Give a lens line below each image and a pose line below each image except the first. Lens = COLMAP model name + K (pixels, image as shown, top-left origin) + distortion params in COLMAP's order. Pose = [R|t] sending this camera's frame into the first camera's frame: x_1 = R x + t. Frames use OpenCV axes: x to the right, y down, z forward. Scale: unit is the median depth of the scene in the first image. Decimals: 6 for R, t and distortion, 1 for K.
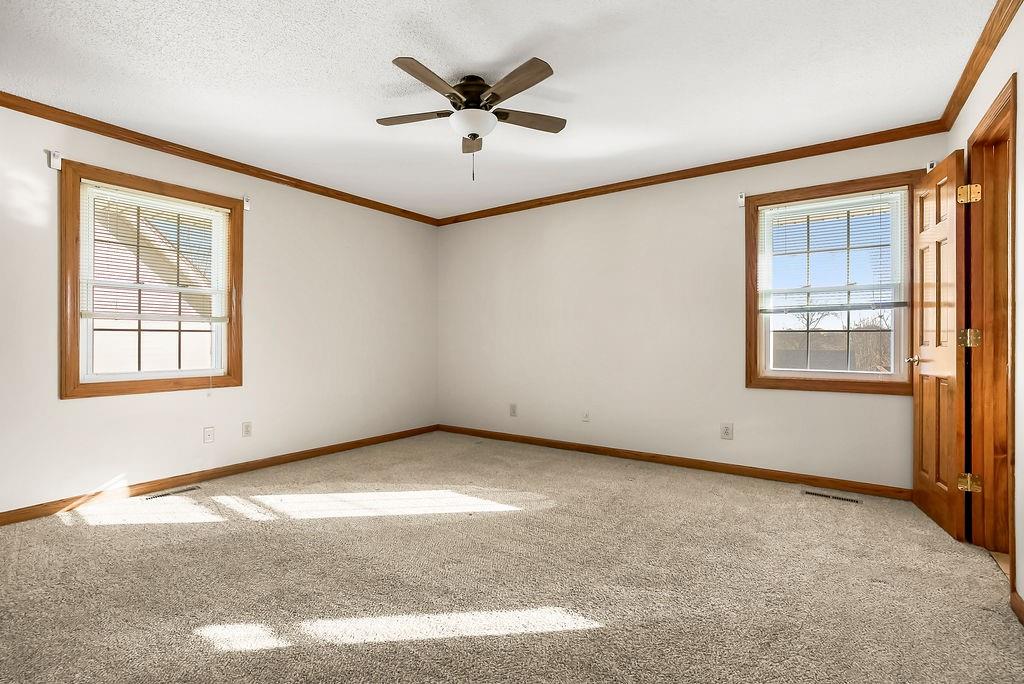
lens RADIAL K [[474.3, 0, 510.9], [0, 474.3, 340.5], [0, 0, 1]] dist [-0.060395, 0.027601]
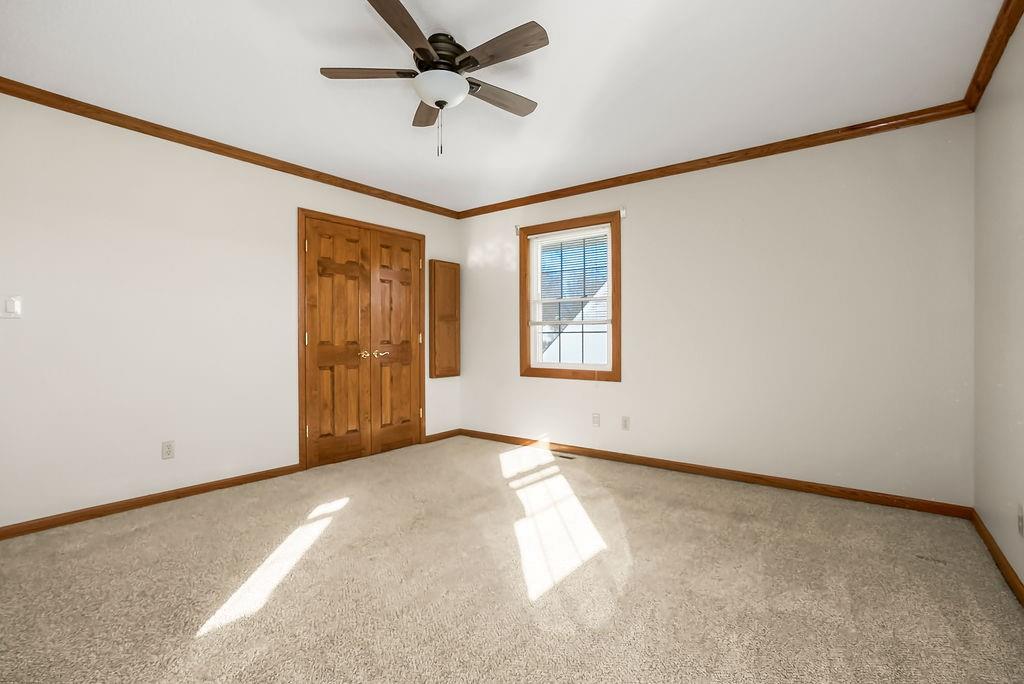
lens RADIAL K [[474.3, 0, 510.9], [0, 474.3, 340.5], [0, 0, 1]] dist [-0.060395, 0.027601]
pose [[-0.044084, 0.001286, -0.999027, 0.625039], [0.002965, 0.999995, 0.001156, -0.001319], [0.999023, -0.002911, -0.044087, 0.936955]]
